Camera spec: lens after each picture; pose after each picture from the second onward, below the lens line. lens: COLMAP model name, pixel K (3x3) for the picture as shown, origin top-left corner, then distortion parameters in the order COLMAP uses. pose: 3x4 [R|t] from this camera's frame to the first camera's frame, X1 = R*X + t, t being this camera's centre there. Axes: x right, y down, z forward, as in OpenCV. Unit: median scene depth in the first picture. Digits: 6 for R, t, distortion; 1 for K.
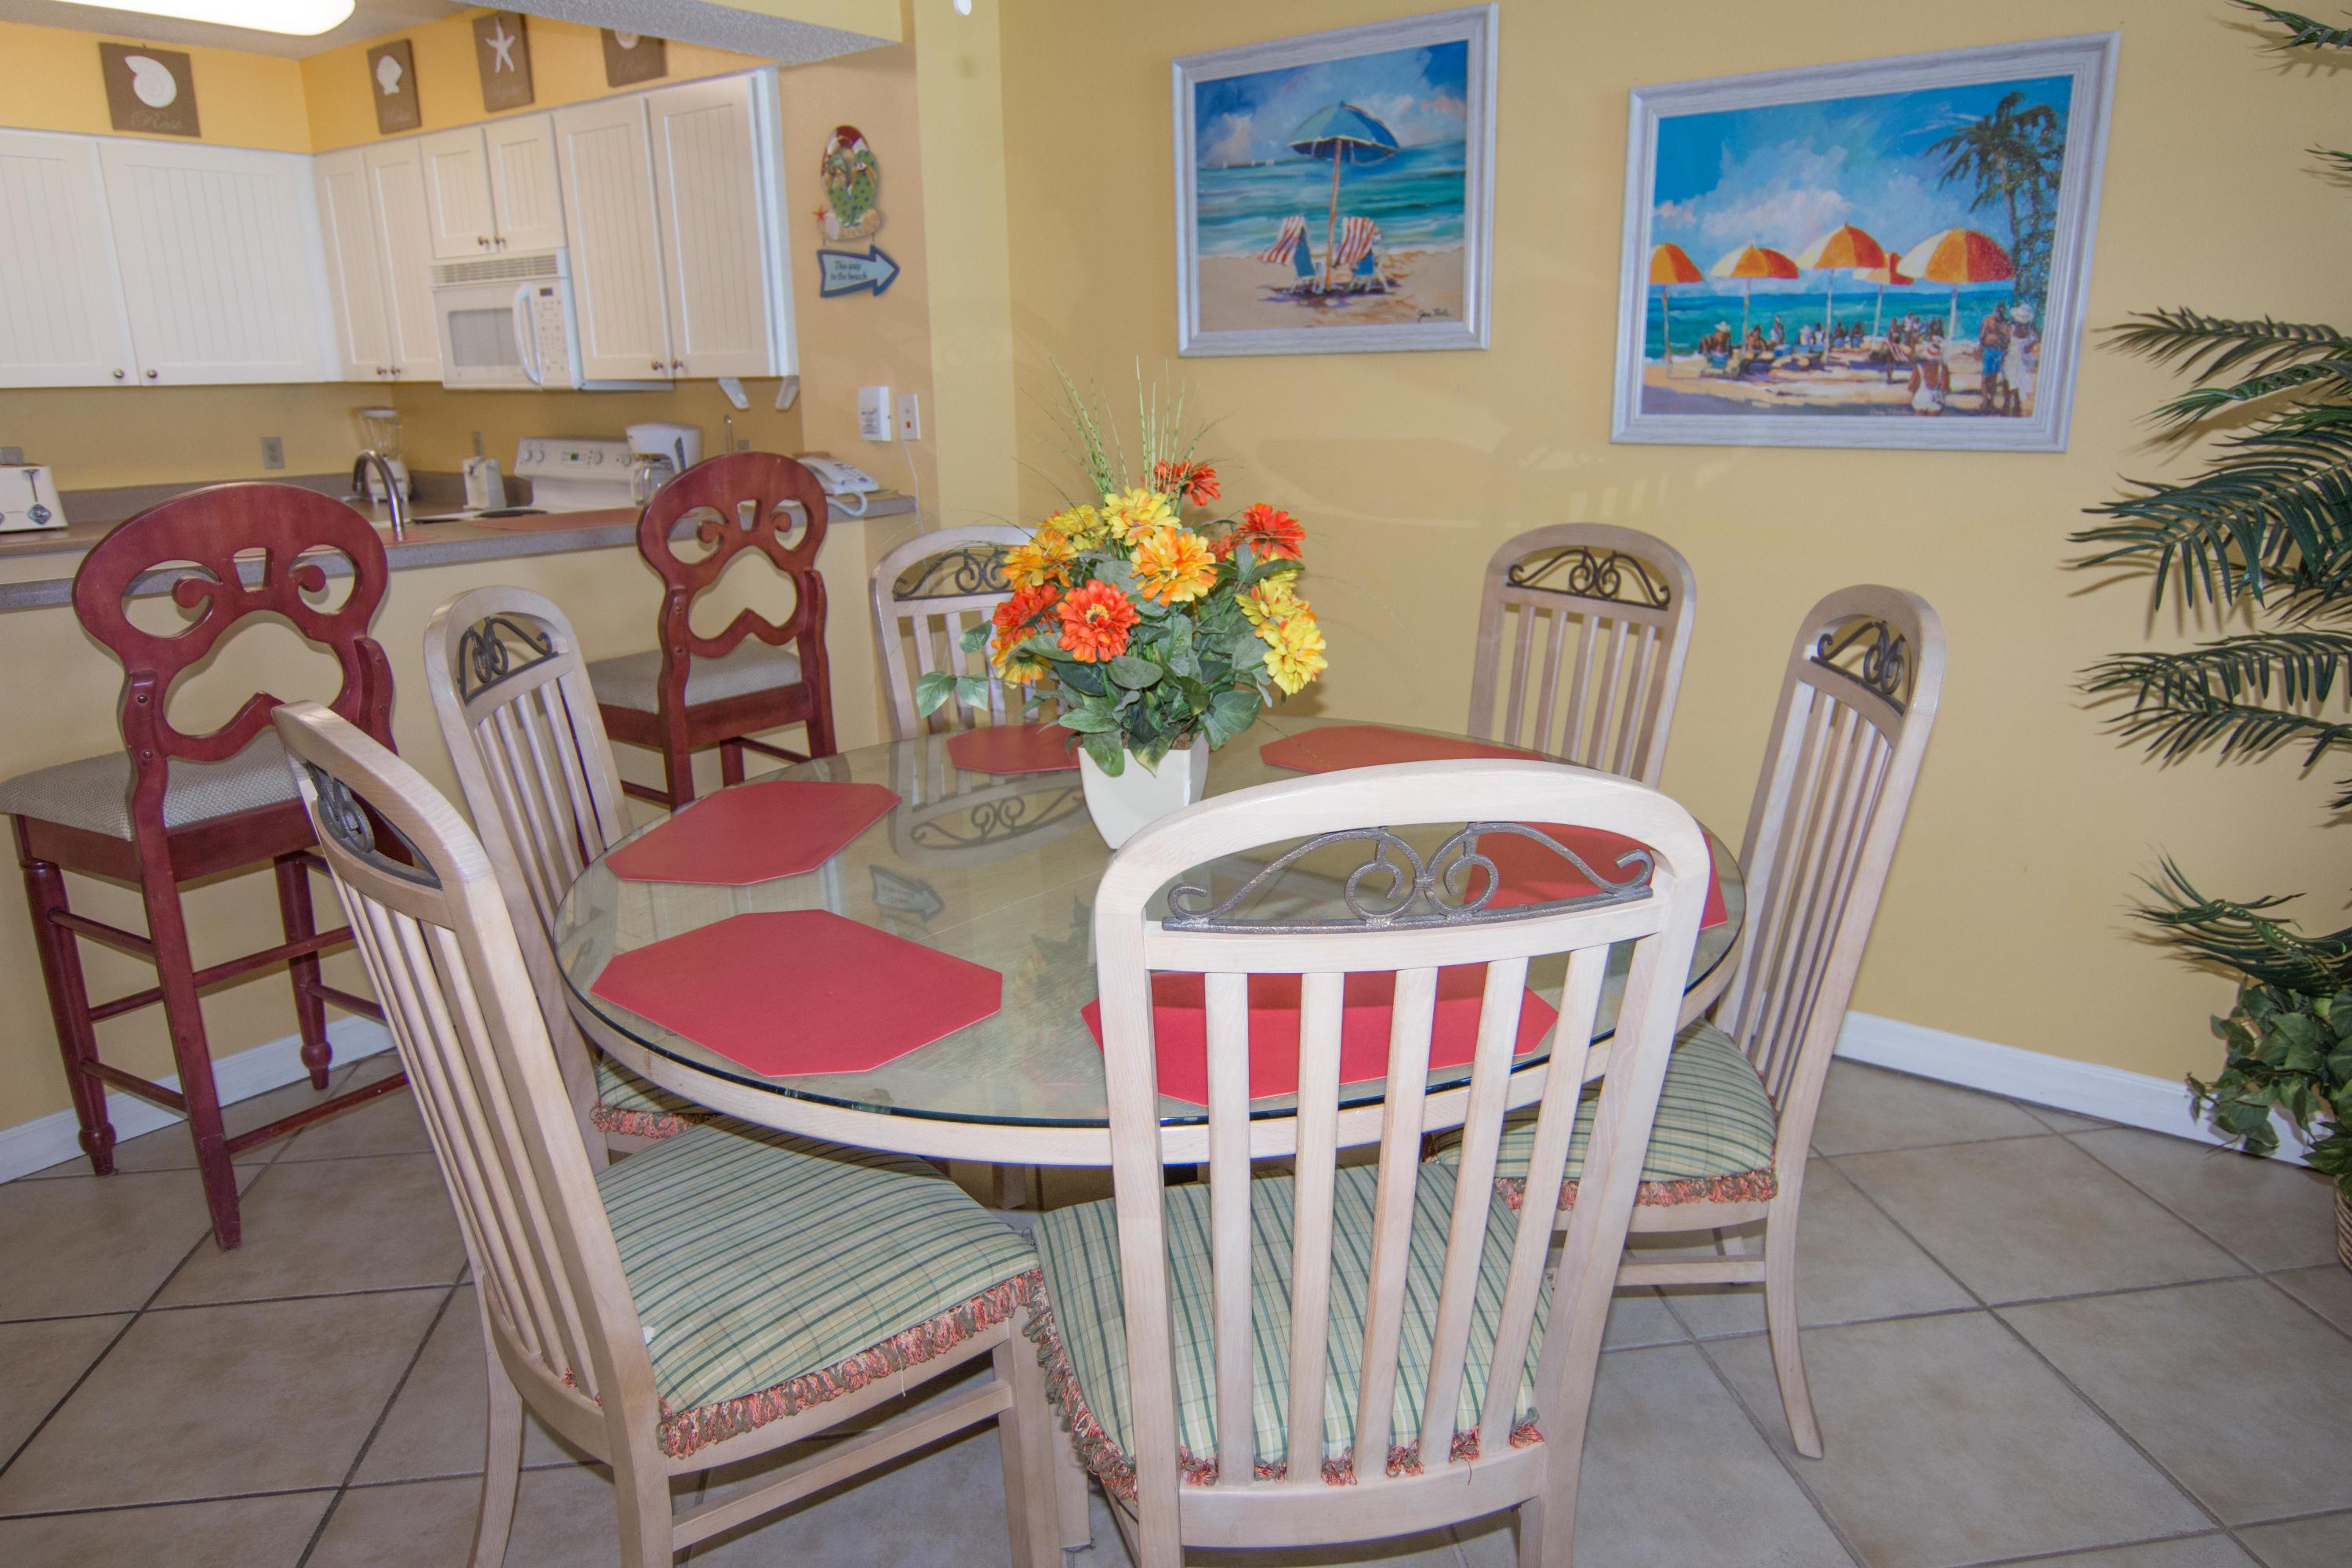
lens RADIAL K [[1499.9, 0, 1194.7], [0, 1499.9, 775.5], [0, 0, 1]] dist [0.004118, -0.014890]
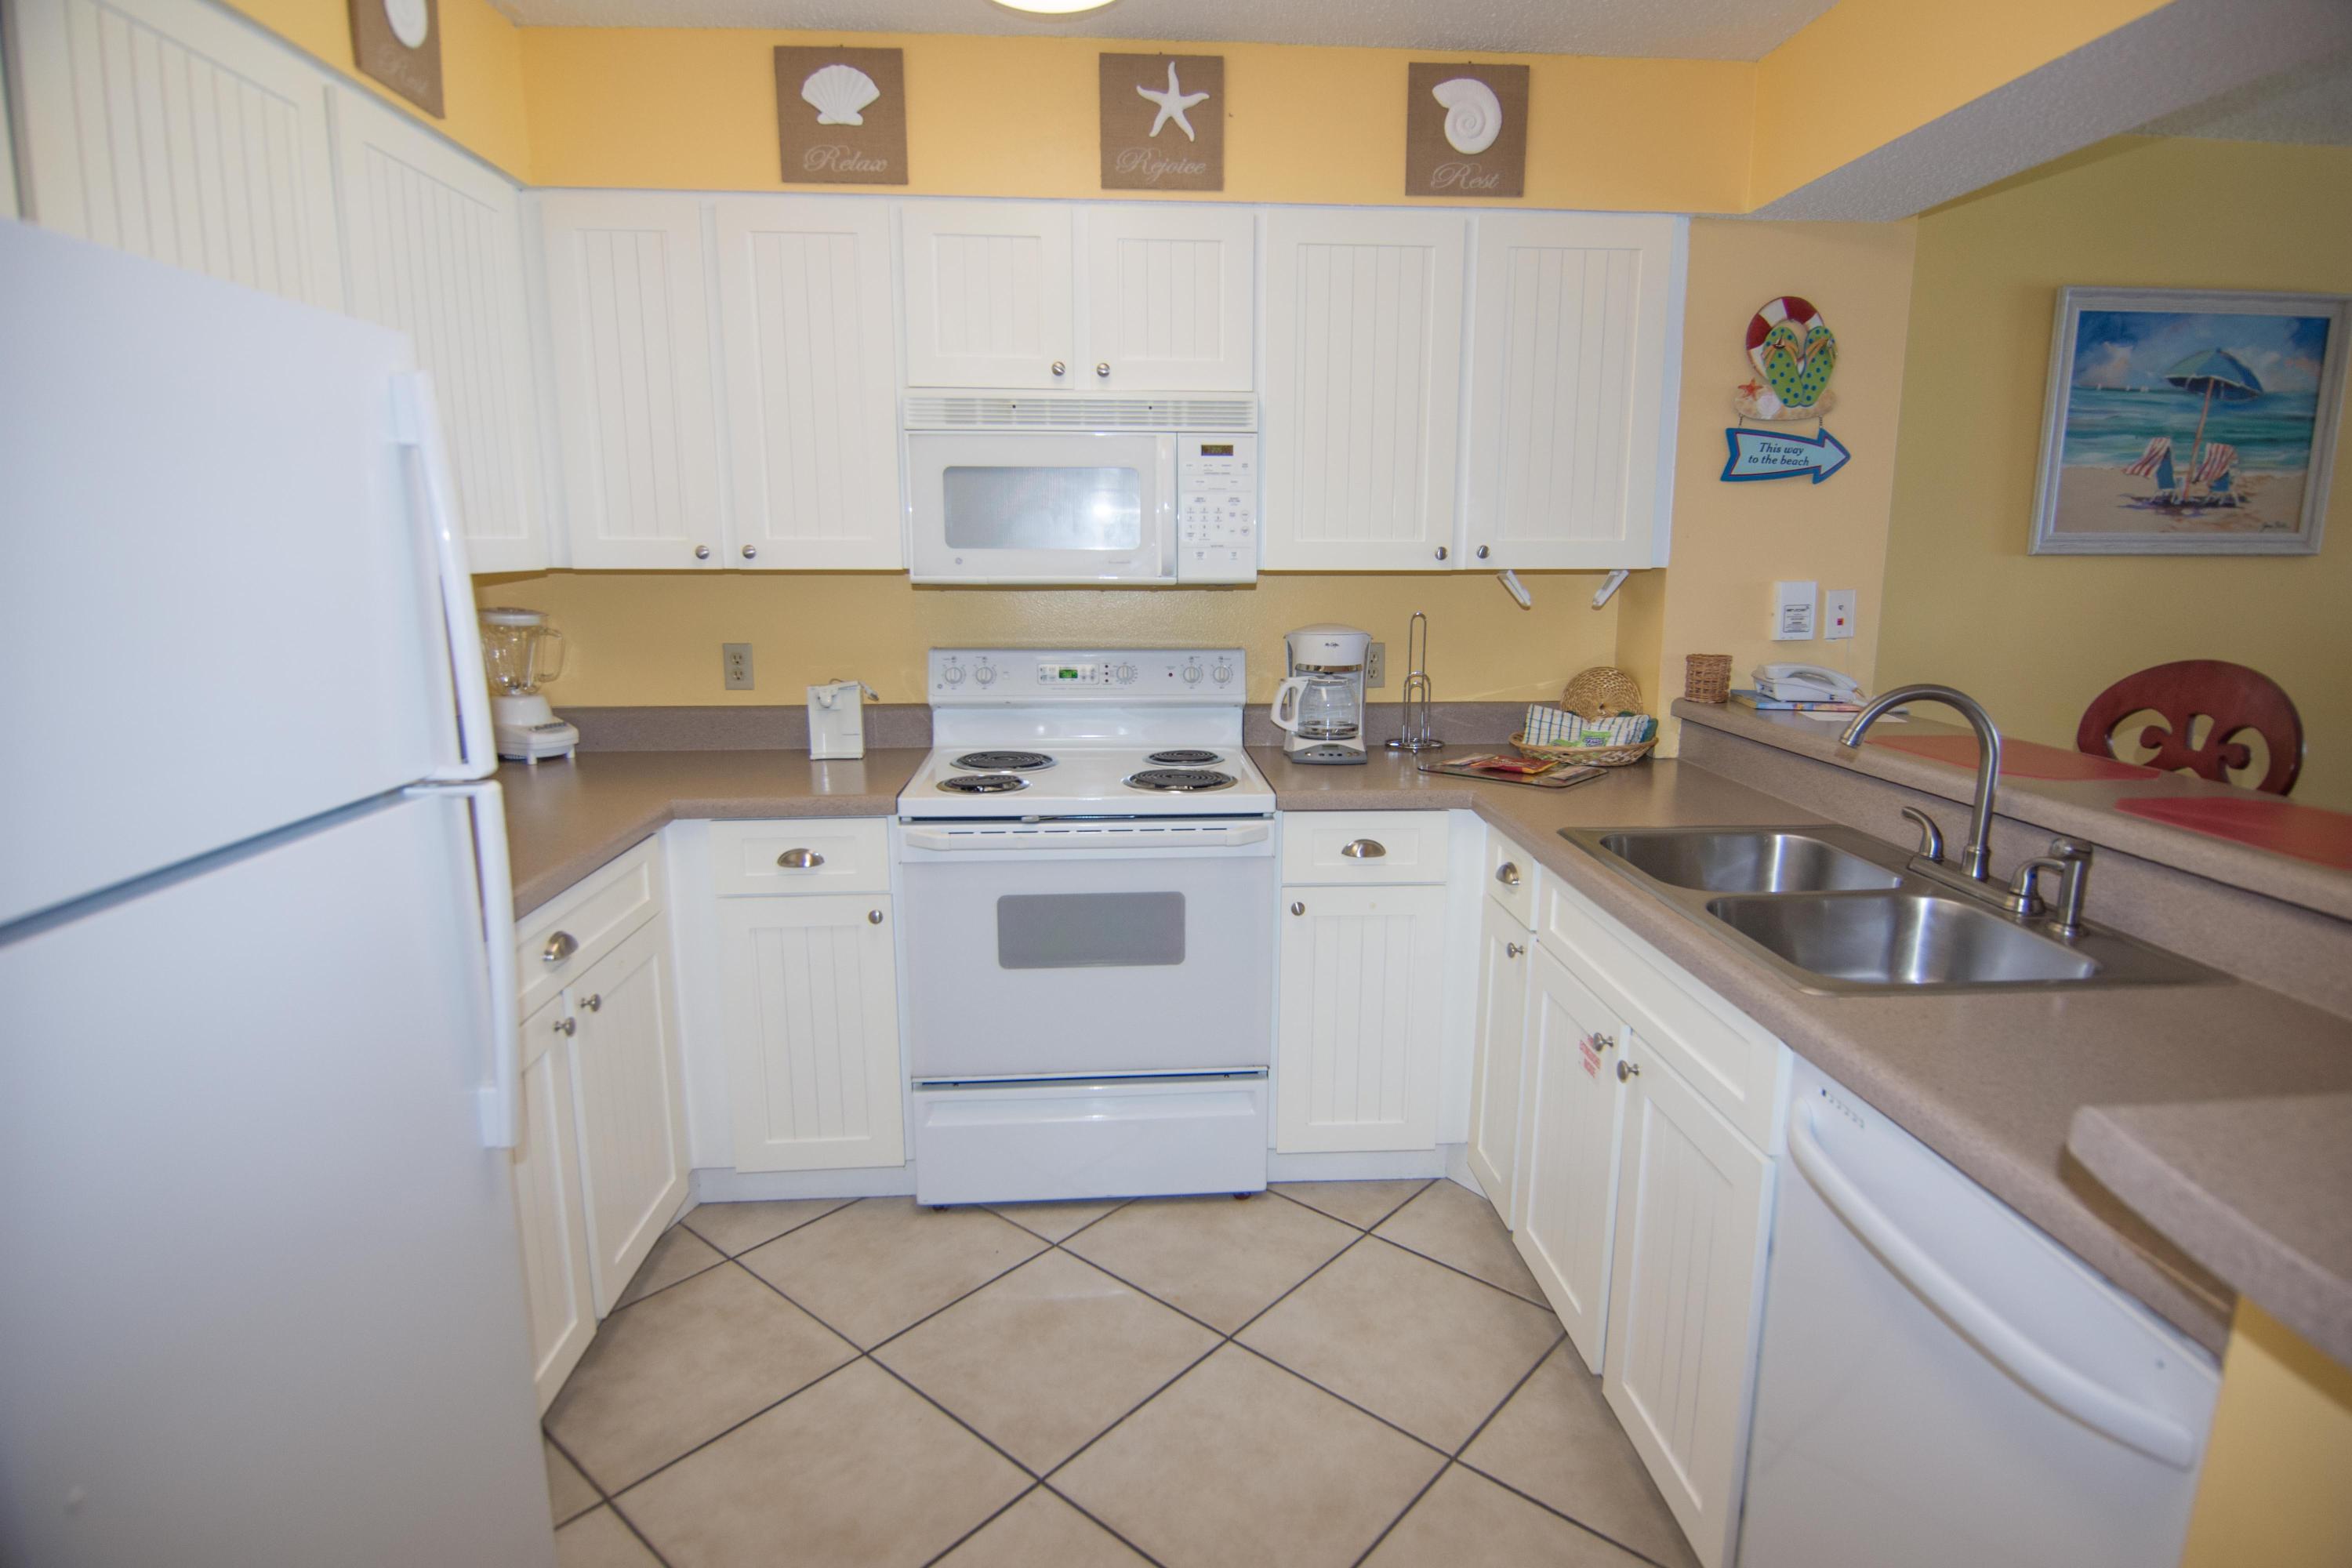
lens RADIAL K [[1243.6, 0, 1197.7], [0, 1243.6, 782.3], [0, 0, 1]] dist [0.002255, -0.018711]
pose [[0.761007, -0.109554, 0.639427, -1.009522], [0.158641, 0.987140, -0.019677, -0.187537], [-0.629048, 0.116414, 0.768600, 0.685130]]
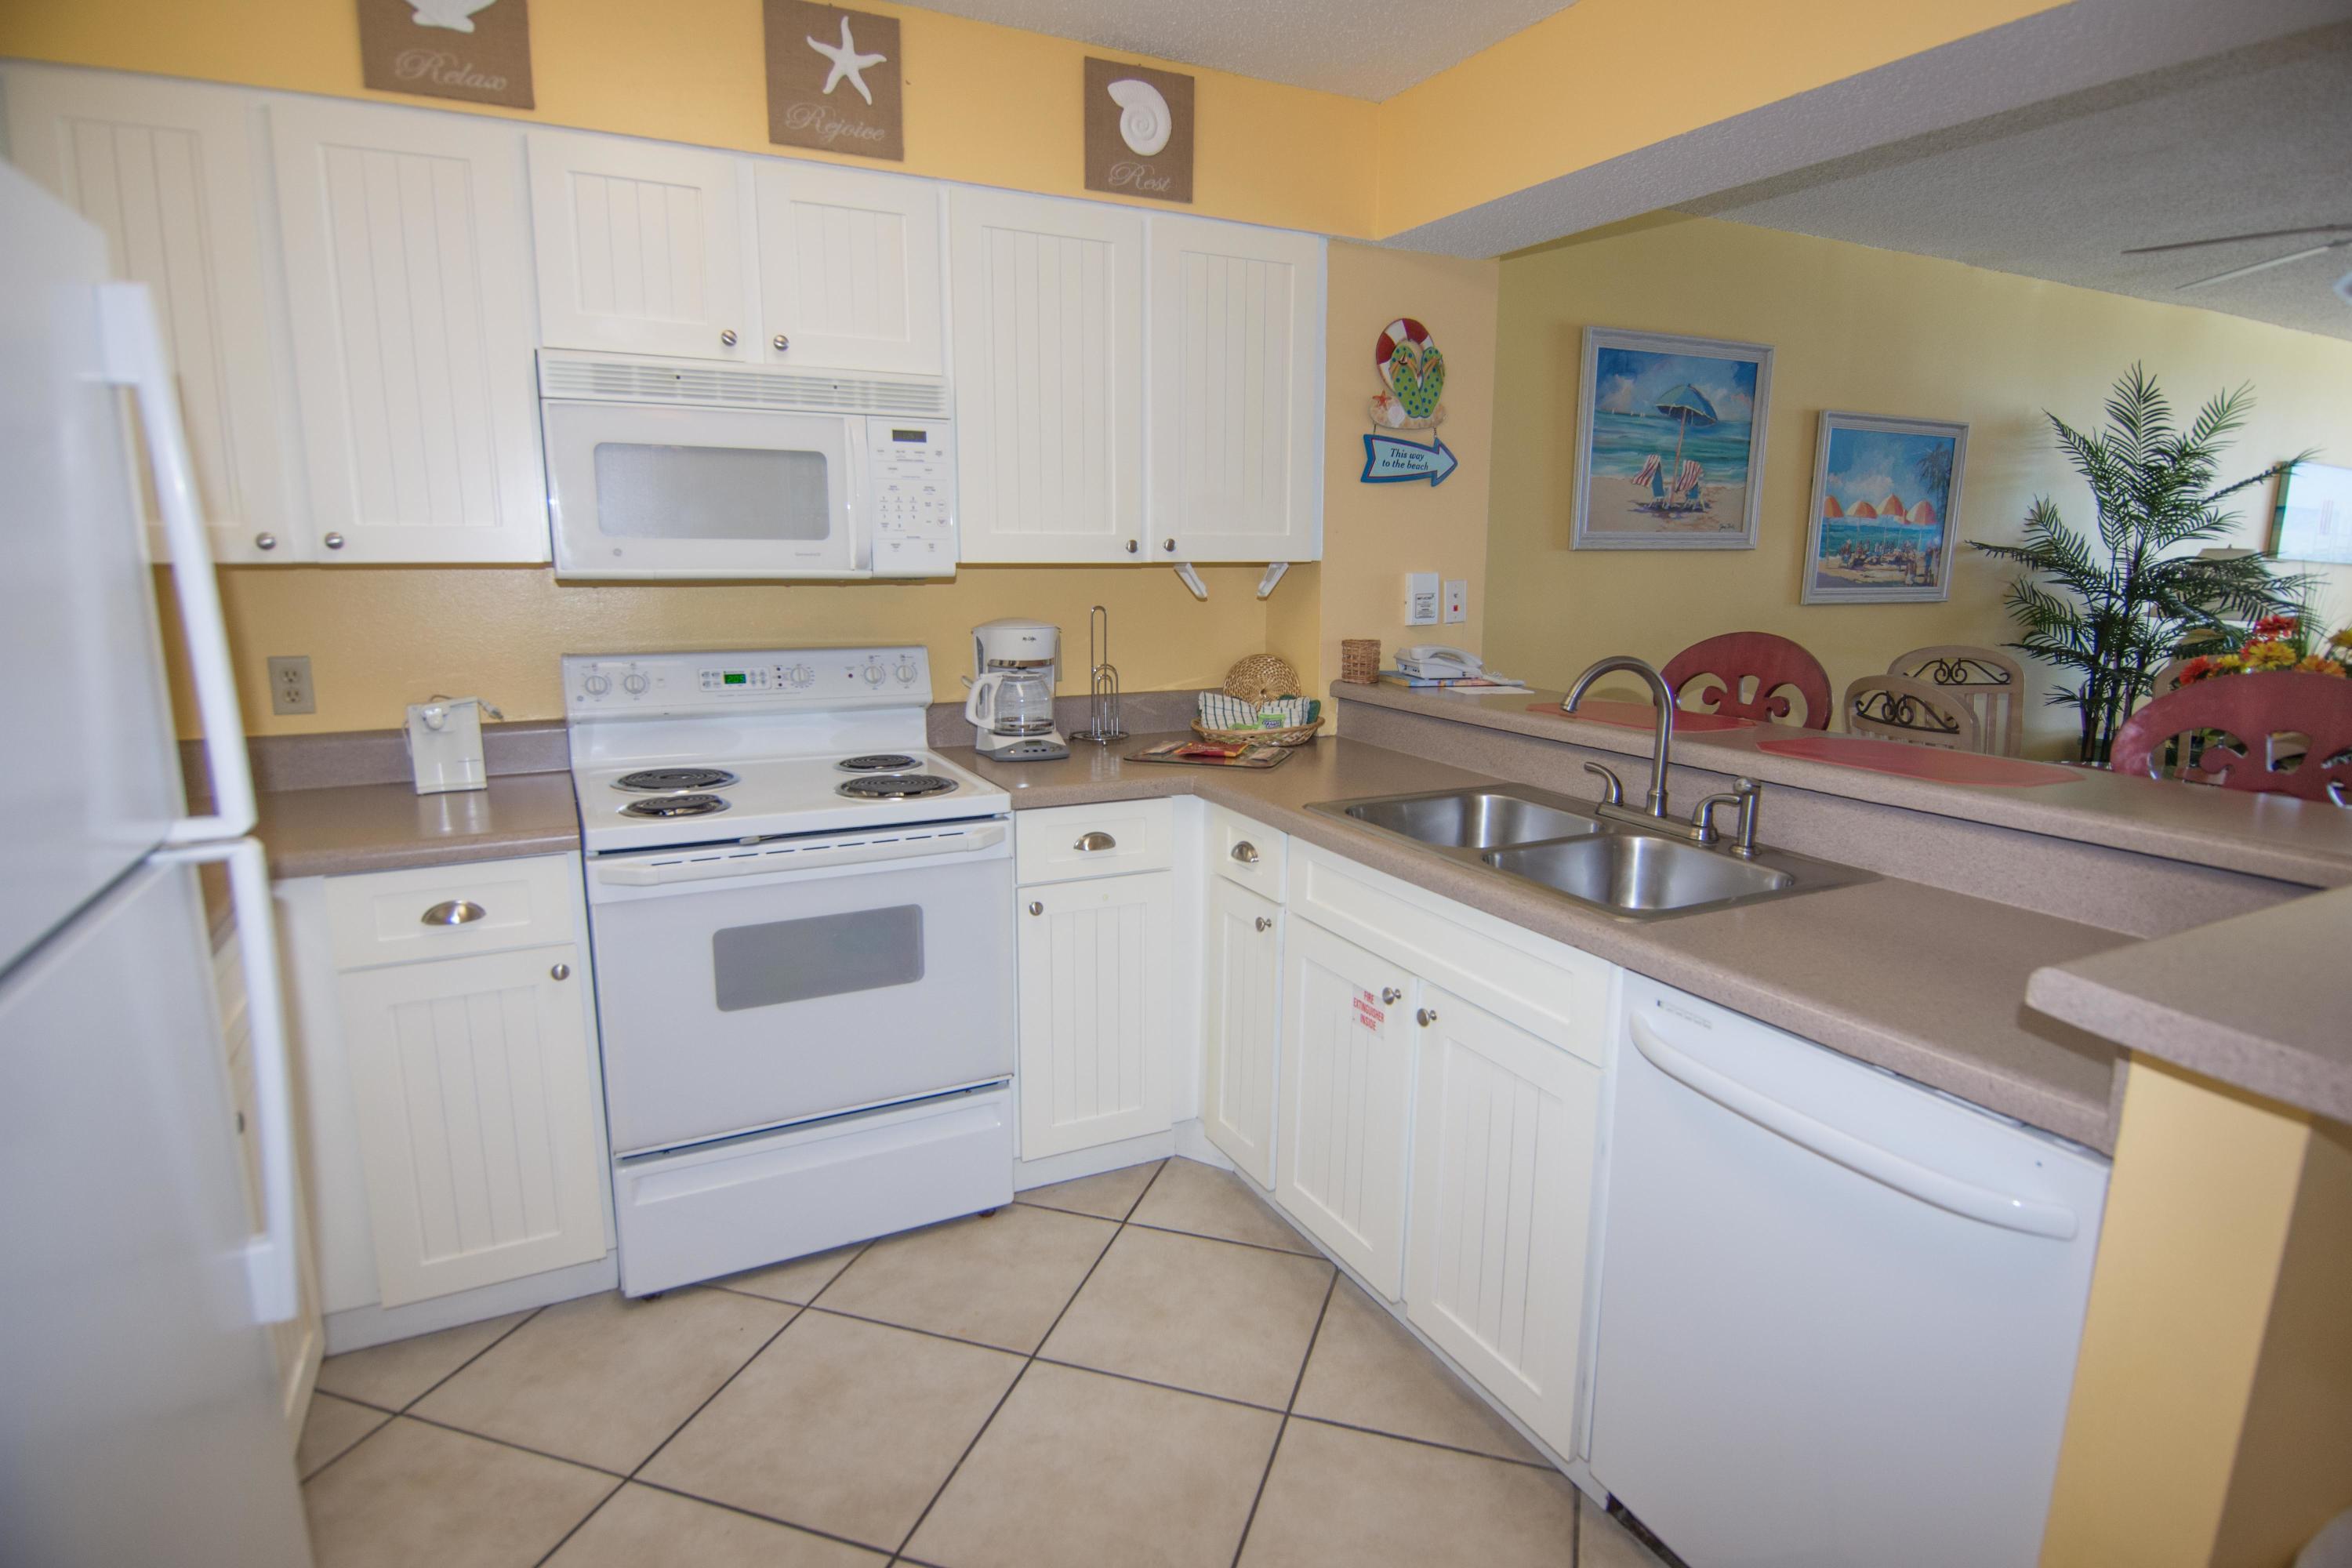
lens RADIAL K [[1243.6, 0, 1199.4], [0, 1243.6, 782.5], [0, 0, 1]] dist [0.002255, -0.018711]
pose [[0.441692, -0.153327, 0.883968, -1.080519], [0.221299, 0.973463, 0.058274, -0.209296], [-0.869445, 0.169882, 0.463902, 0.786521]]
